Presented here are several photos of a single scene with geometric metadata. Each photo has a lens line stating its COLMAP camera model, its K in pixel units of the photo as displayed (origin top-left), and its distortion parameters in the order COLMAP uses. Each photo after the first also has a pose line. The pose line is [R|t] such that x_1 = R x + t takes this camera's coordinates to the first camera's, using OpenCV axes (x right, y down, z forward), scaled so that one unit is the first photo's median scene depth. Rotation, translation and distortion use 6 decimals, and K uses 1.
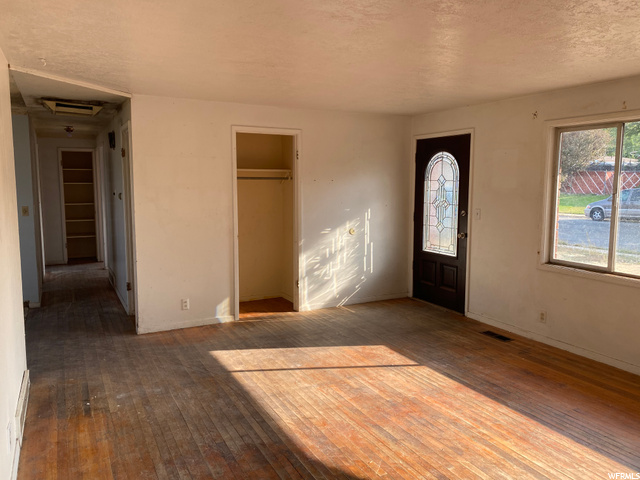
lens RADIAL K [[488.4, 0, 323.0], [0, 488.4, 238.7], [0, 0, 1]] dist [0.048903, -0.036544]
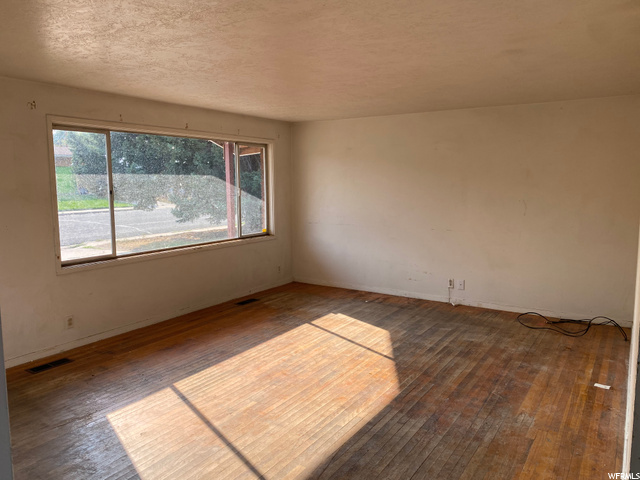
lens RADIAL K [[488.4, 0, 316.3], [0, 488.4, 239.4], [0, 0, 1]] dist [0.048903, -0.036544]
pose [[-0.479973, -0.107298, 0.870697, -0.802958], [0.106436, 0.978038, 0.179199, -0.159508], [-0.870802, 0.178684, -0.458012, 1.336163]]
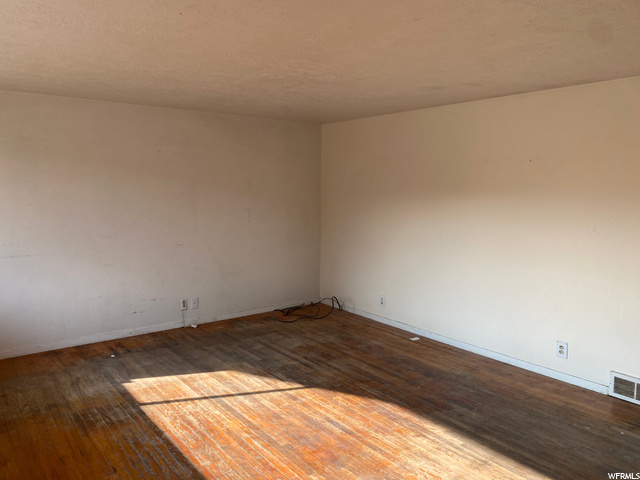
lens RADIAL K [[488.4, 0, 319.0], [0, 488.4, 238.3], [0, 0, 1]] dist [0.048903, -0.036544]
pose [[-0.985781, 0.007528, -0.167866, 0.297414], [-0.030408, 0.974511, 0.222269, -0.204070], [0.165261, 0.224214, -0.960426, 1.658325]]
